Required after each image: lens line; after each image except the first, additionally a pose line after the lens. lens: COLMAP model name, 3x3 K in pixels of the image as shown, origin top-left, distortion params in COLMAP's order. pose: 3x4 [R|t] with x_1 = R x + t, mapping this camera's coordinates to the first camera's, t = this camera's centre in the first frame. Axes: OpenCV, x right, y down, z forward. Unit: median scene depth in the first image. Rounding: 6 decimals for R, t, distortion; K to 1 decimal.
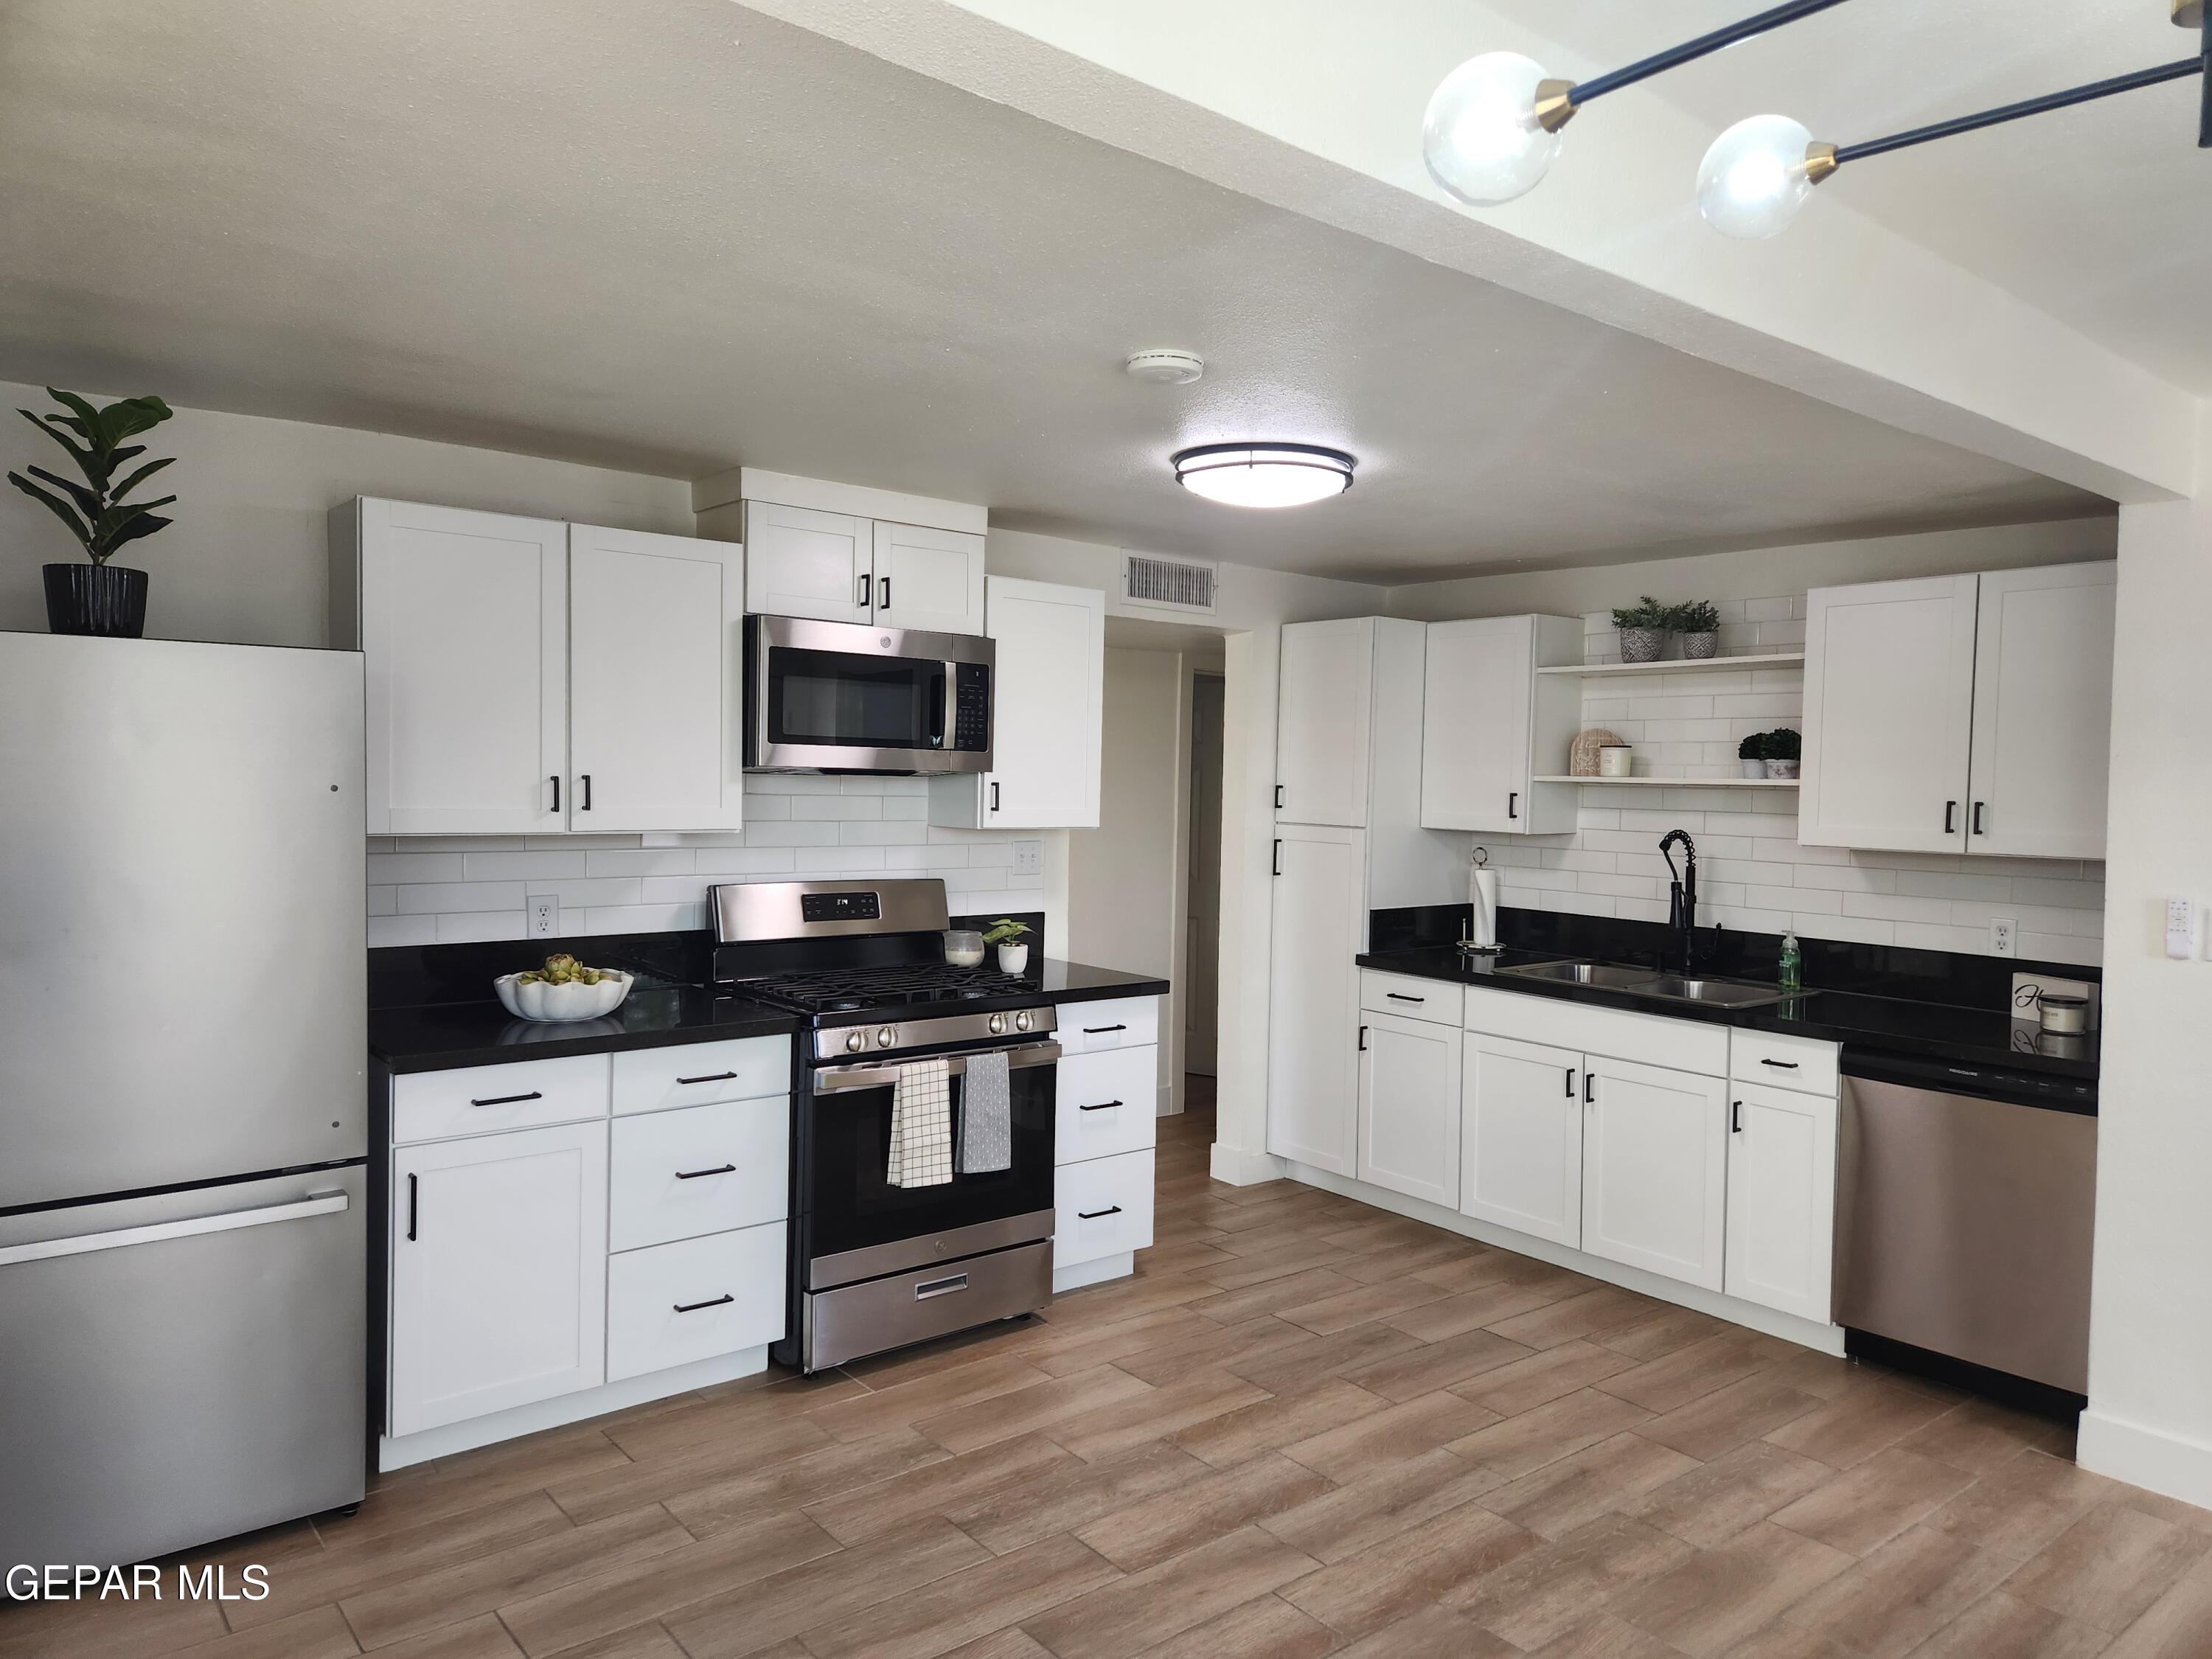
lens RADIAL K [[1505.0, 0, 1083.3], [0, 1505.0, 837.1], [0, 0, 1]] dist [0.048699, -0.001147]
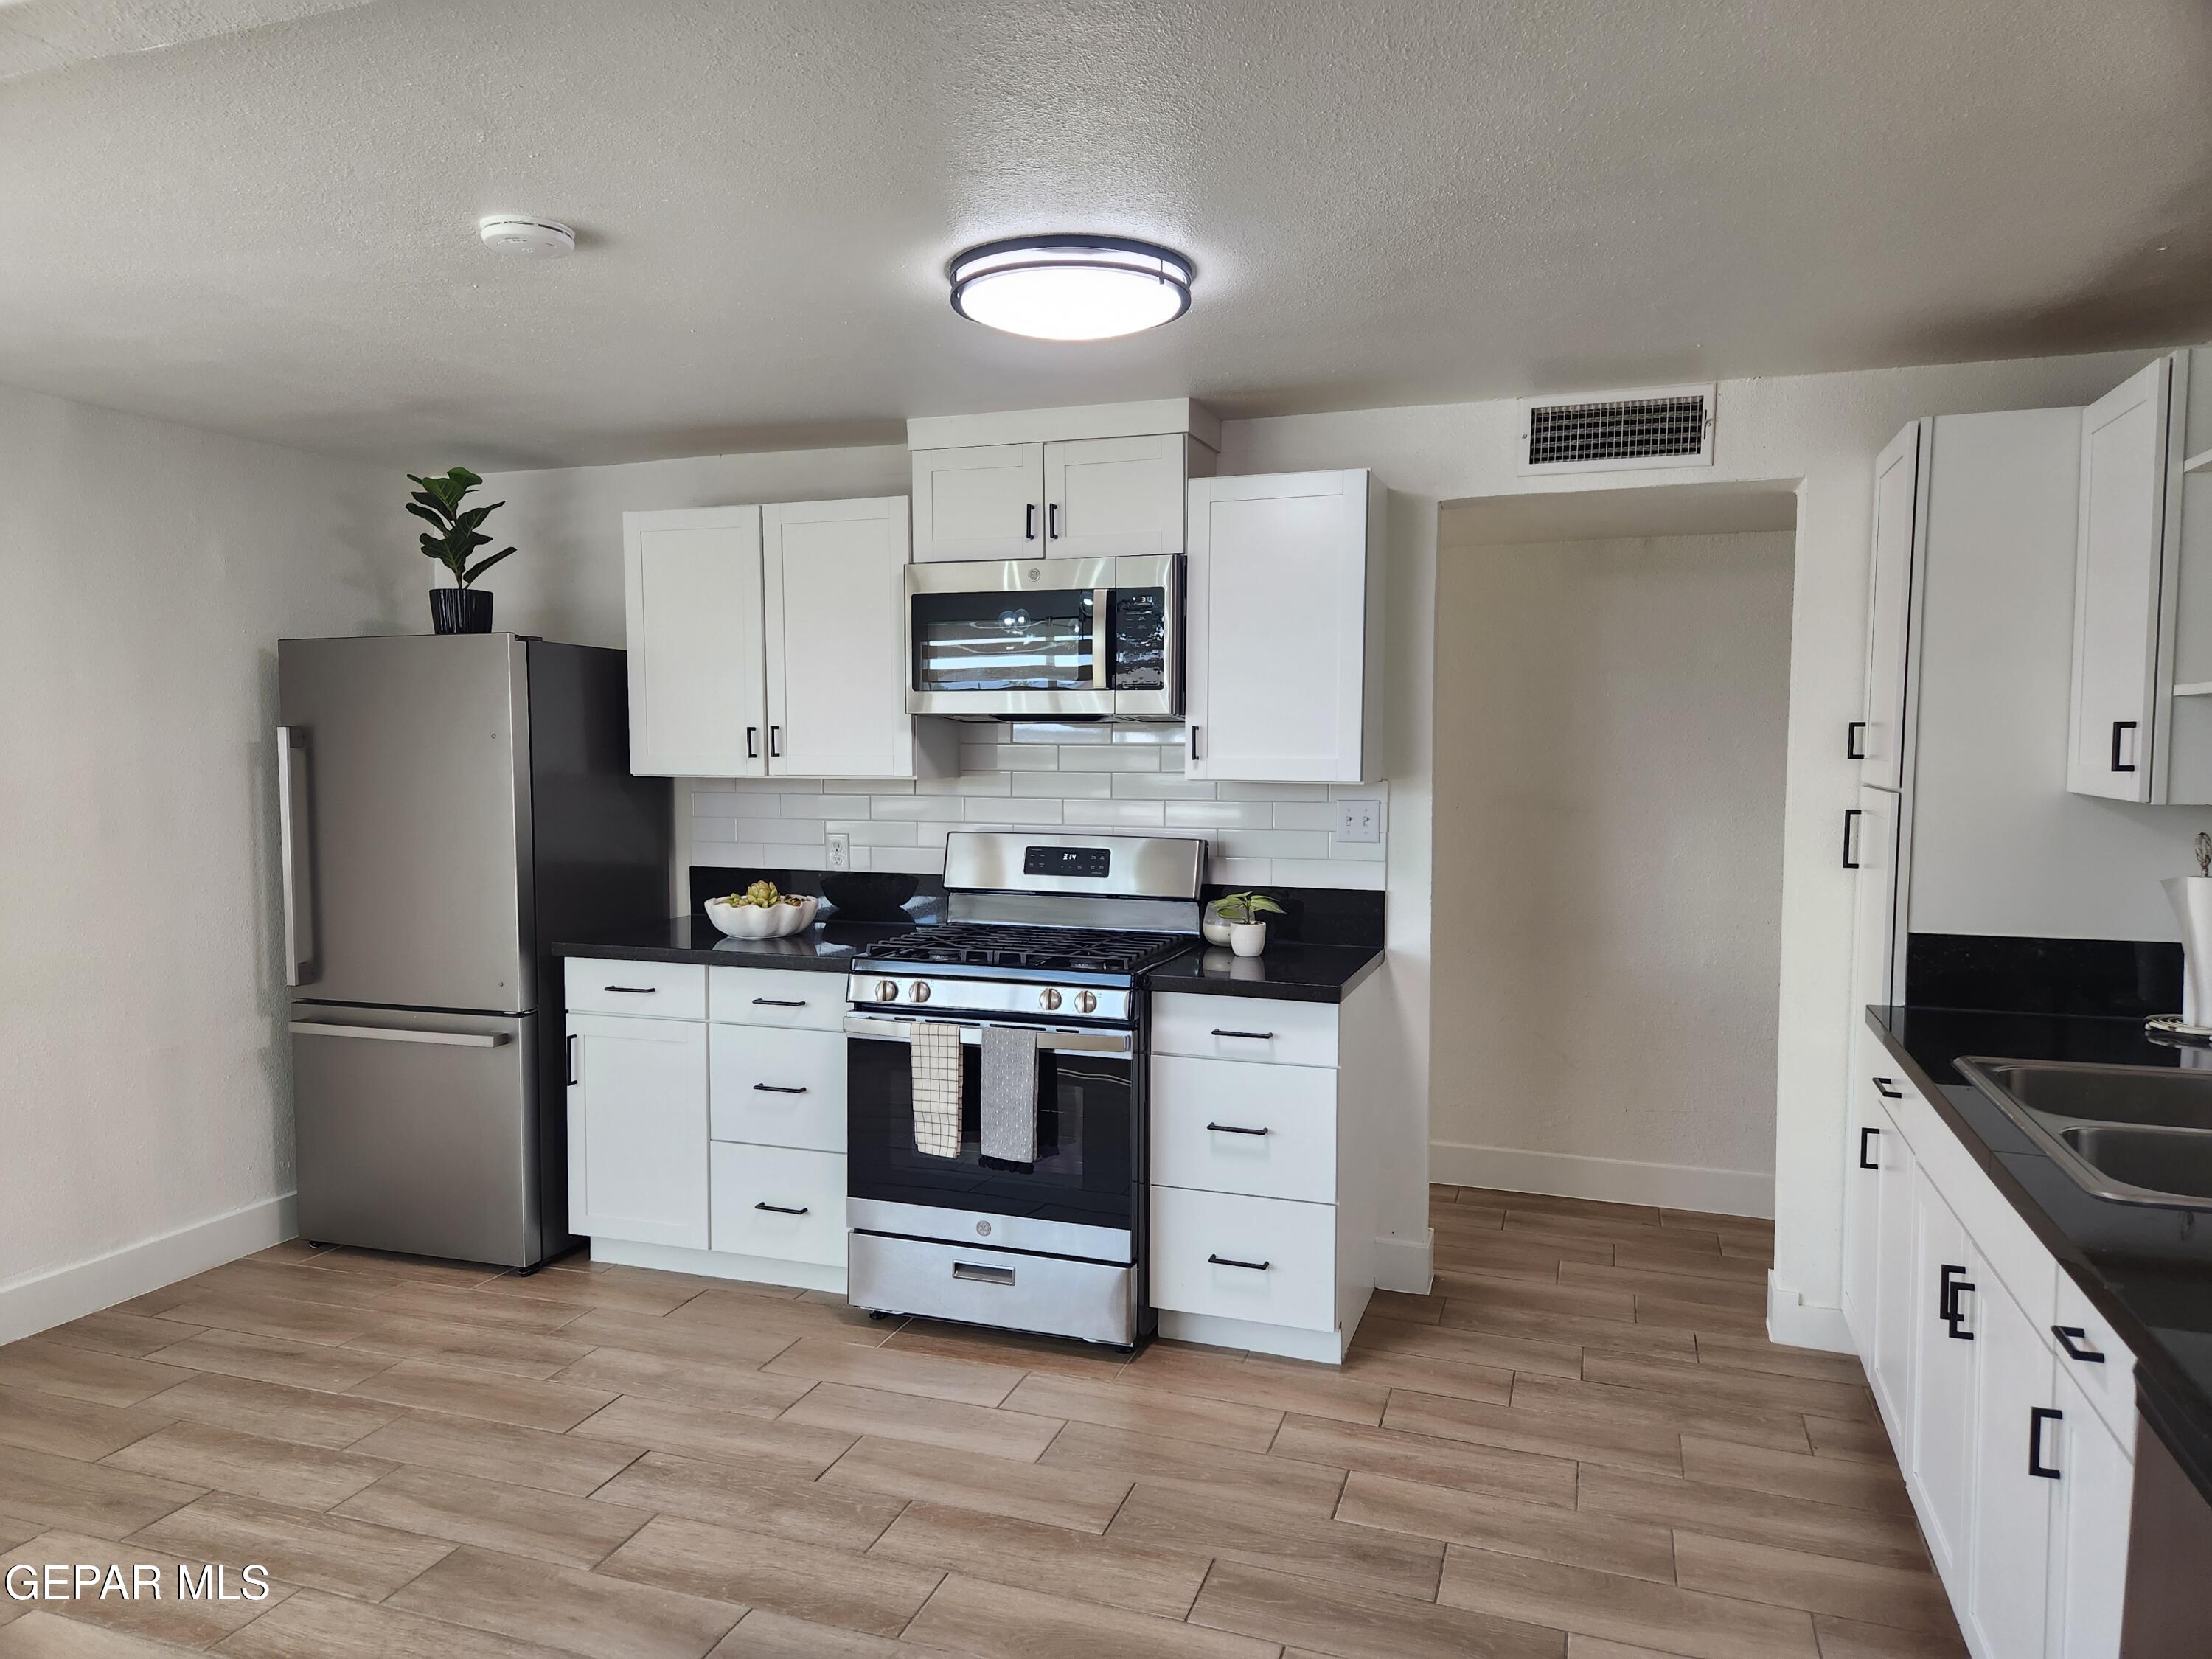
lens RADIAL K [[1505.0, 0, 1083.3], [0, 1505.0, 837.1], [0, 0, 1]] dist [0.048699, -0.001147]
pose [[0.515083, 0.042976, -0.856062, 0.763319], [-0.023927, 0.999074, 0.035759, -0.003430], [0.856807, 0.002064, 0.515634, 0.612047]]
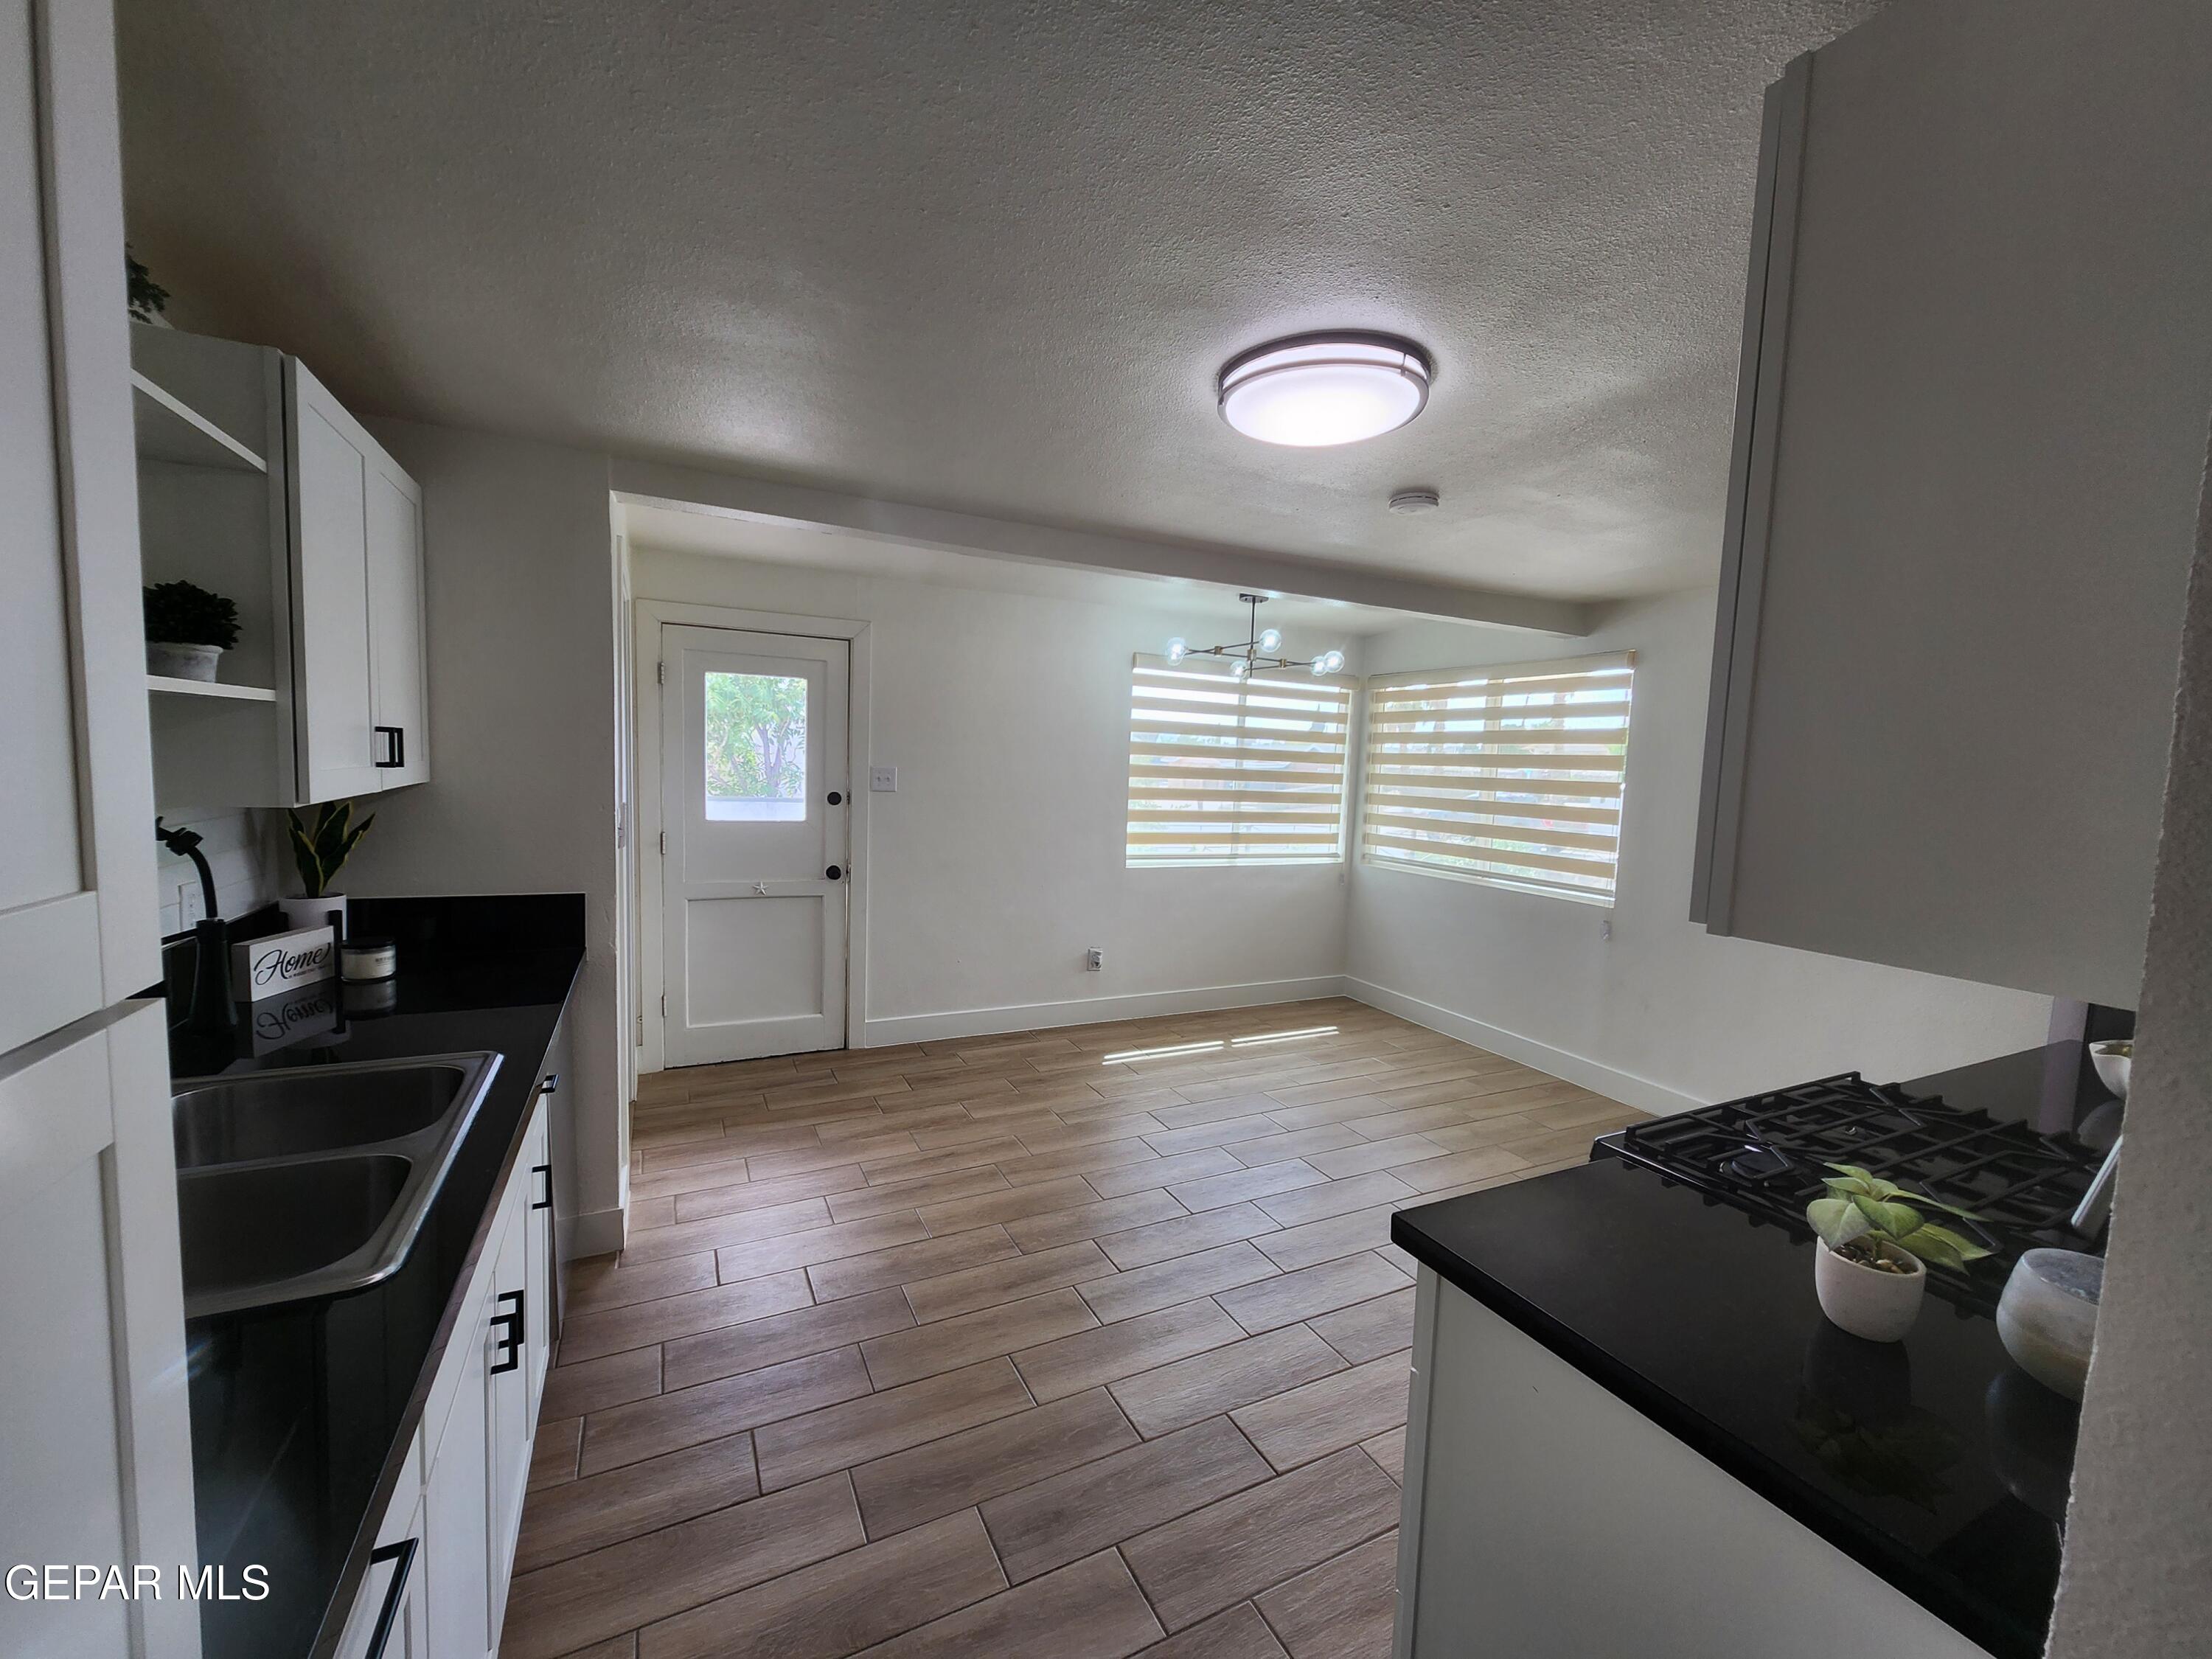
lens RADIAL K [[878.8, 0, 1106.0], [0, 878.8, 829.5], [0, 0, 1]] dist [0.000004, 0.000001]
pose [[-0.973963, -0.088609, 0.208672, 0.118025], [-0.062934, 0.989952, 0.126625, -0.059878], [-0.217795, 0.110196, -0.969754, 1.531064]]
